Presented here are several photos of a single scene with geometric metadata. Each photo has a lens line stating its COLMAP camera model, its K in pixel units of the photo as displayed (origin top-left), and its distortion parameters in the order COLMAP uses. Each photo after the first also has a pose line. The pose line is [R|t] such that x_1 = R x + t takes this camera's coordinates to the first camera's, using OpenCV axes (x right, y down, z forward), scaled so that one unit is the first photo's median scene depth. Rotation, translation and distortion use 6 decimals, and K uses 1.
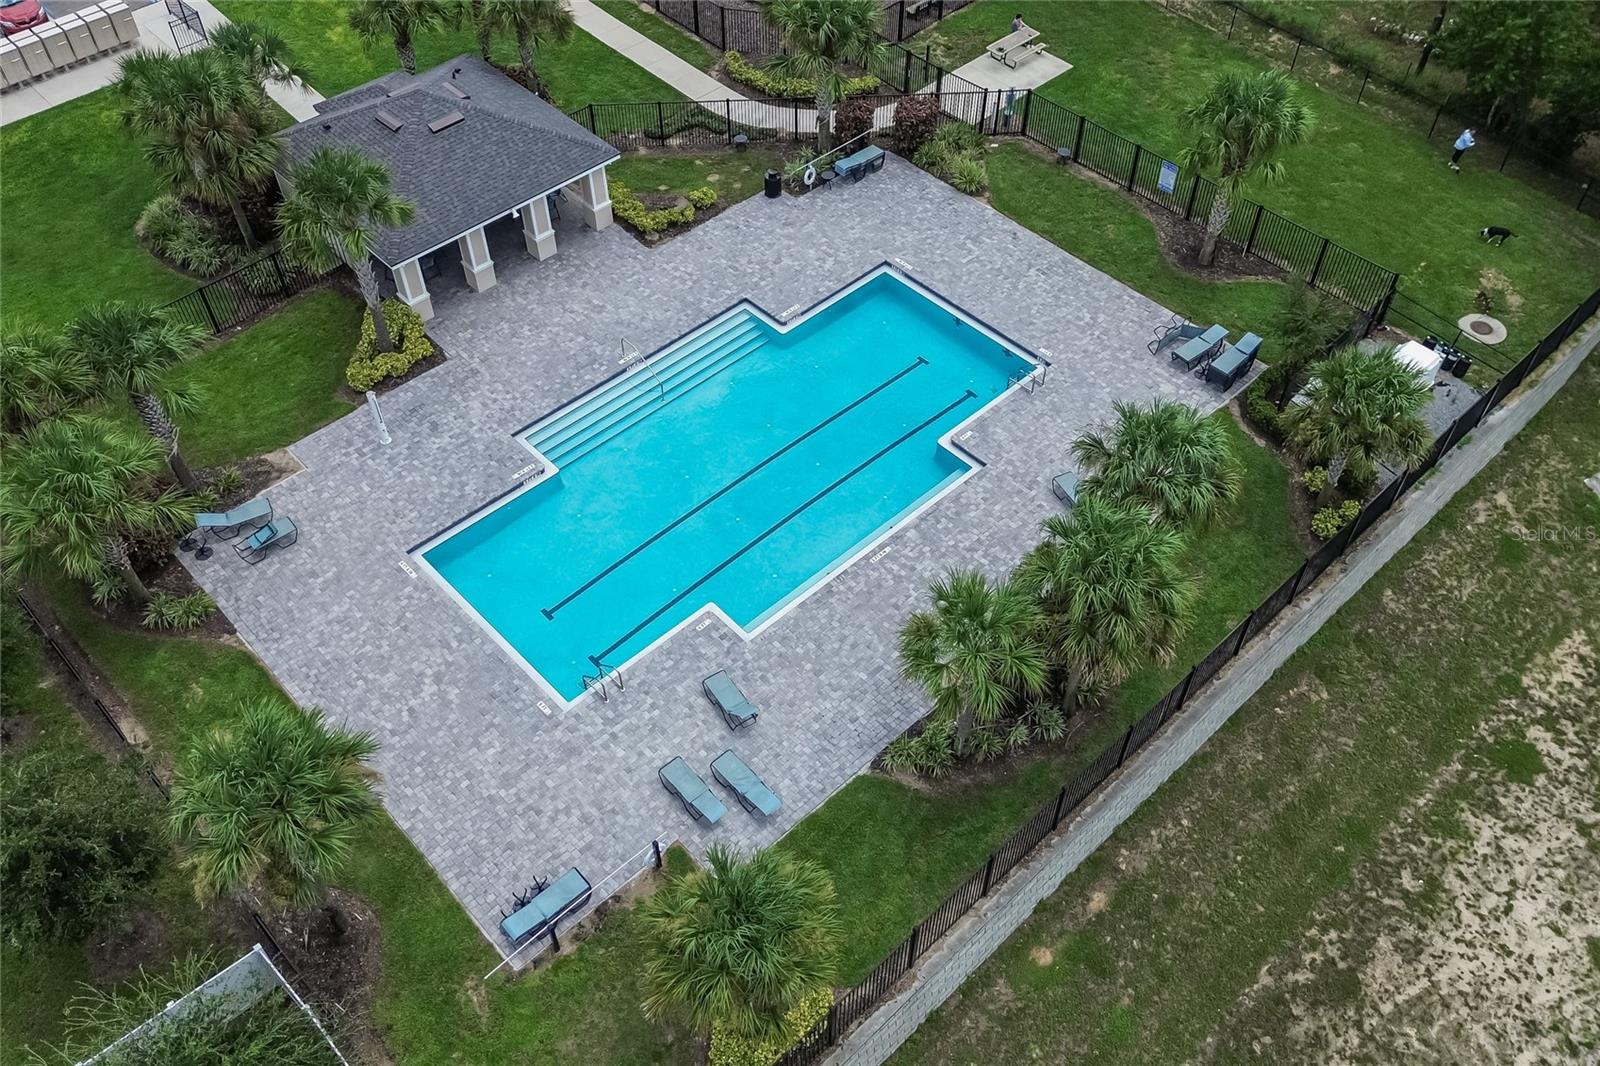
lens RADIAL K [[1336.3, 0, 802.9], [0, 1336.3, 535.6], [0, 0, 1]] dist [0.075002, -0.077850]
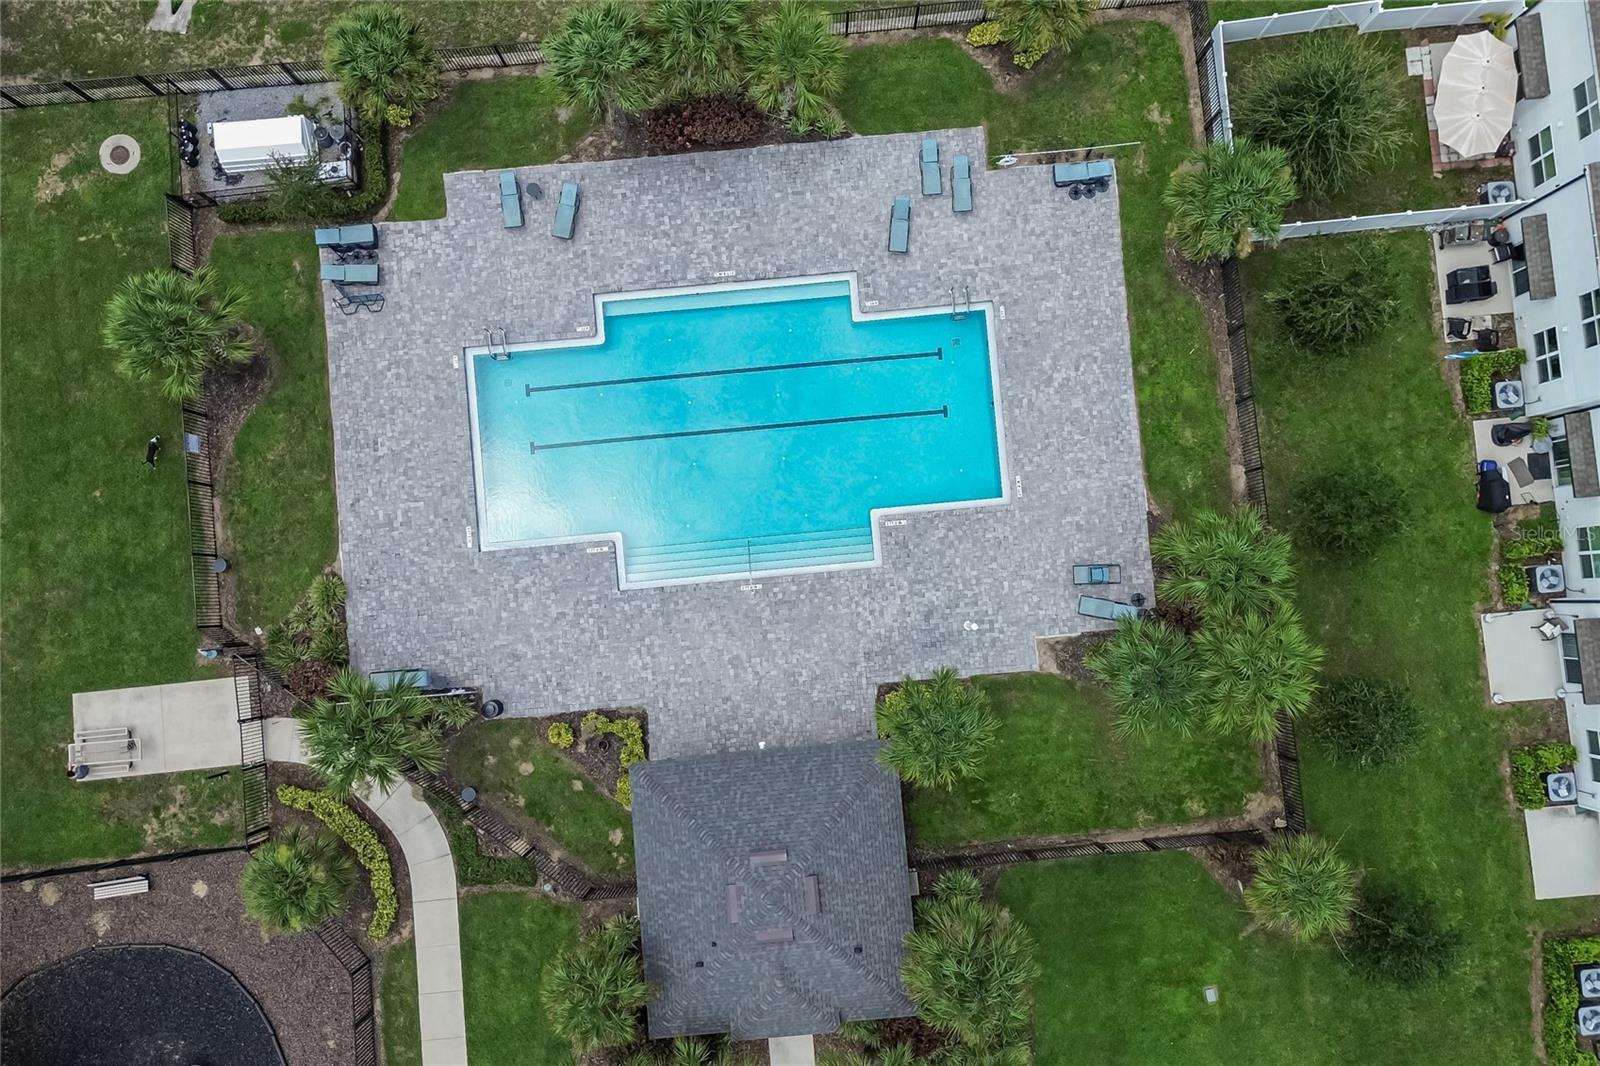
lens RADIAL K [[1336.3, 0, 795.1], [0, 1336.3, 533.2], [0, 0, 1]] dist [0.075002, -0.077850]
pose [[-0.786069, -0.616556, 0.044197, -0.164173], [0.473366, -0.554445, 0.684482, -0.776333], [-0.397517, 0.558971, 0.727689, 0.135411]]
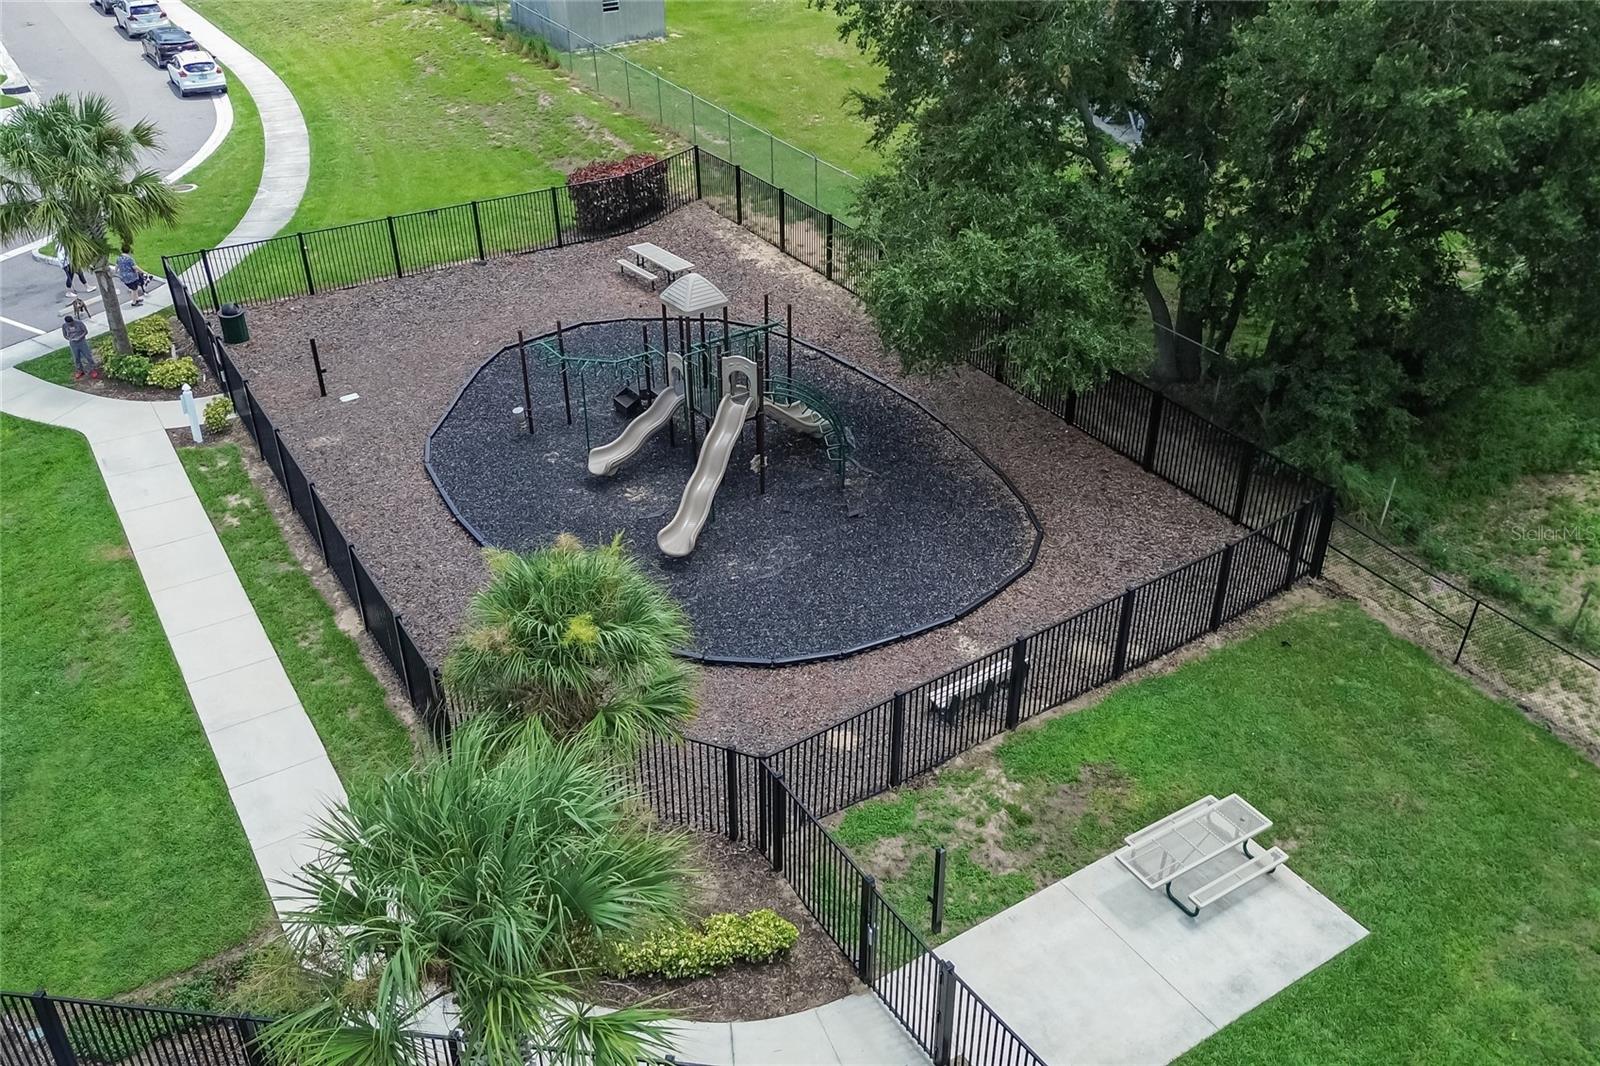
lens RADIAL K [[1336.3, 0, 791.3], [0, 1336.3, 531.9], [0, 0, 1]] dist [0.075002, -0.077850]
pose [[0.981645, 0.097678, -0.163804, 0.115945], [-0.142713, 0.945970, -0.291158, -0.373765], [0.126514, 0.309191, 0.942547, 0.713857]]
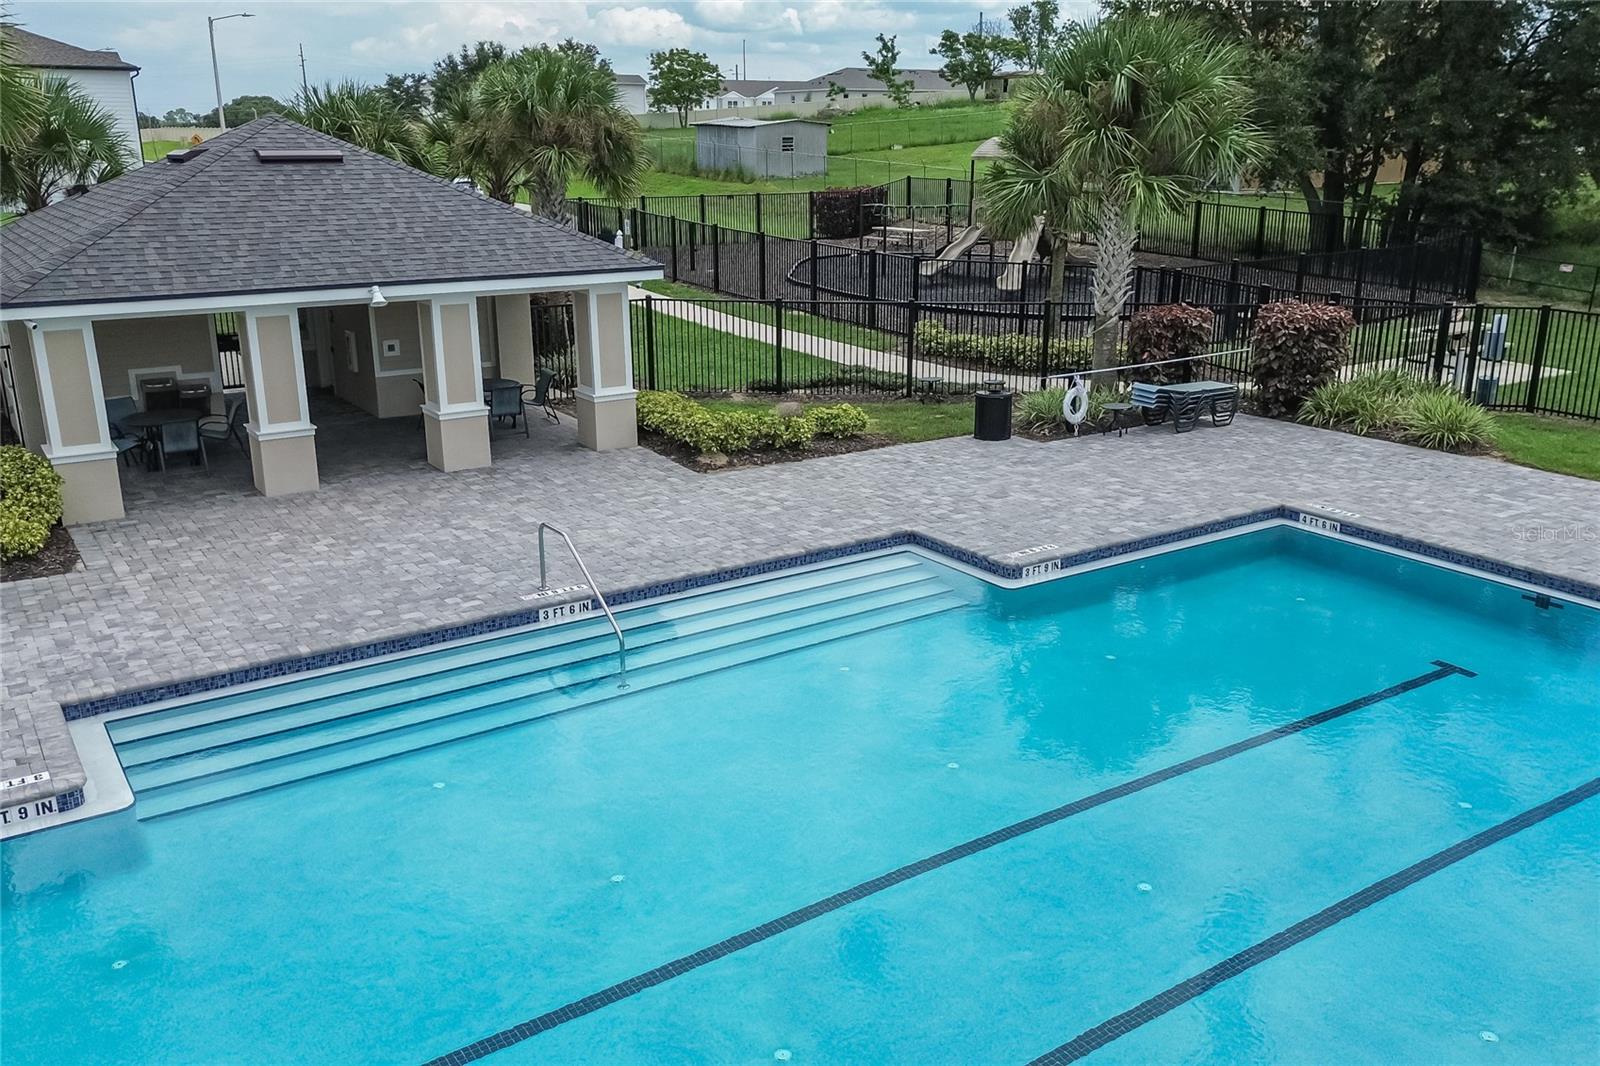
lens RADIAL K [[1336.3, 0, 806.1], [0, 1336.3, 534.8], [0, 0, 1]] dist [0.075002, -0.077850]
pose [[0.986828, 0.046343, -0.154992, -0.013228], [-0.122958, 0.837477, -0.532461, 0.026471], [0.105127, 0.544505, 0.832144, 0.649481]]
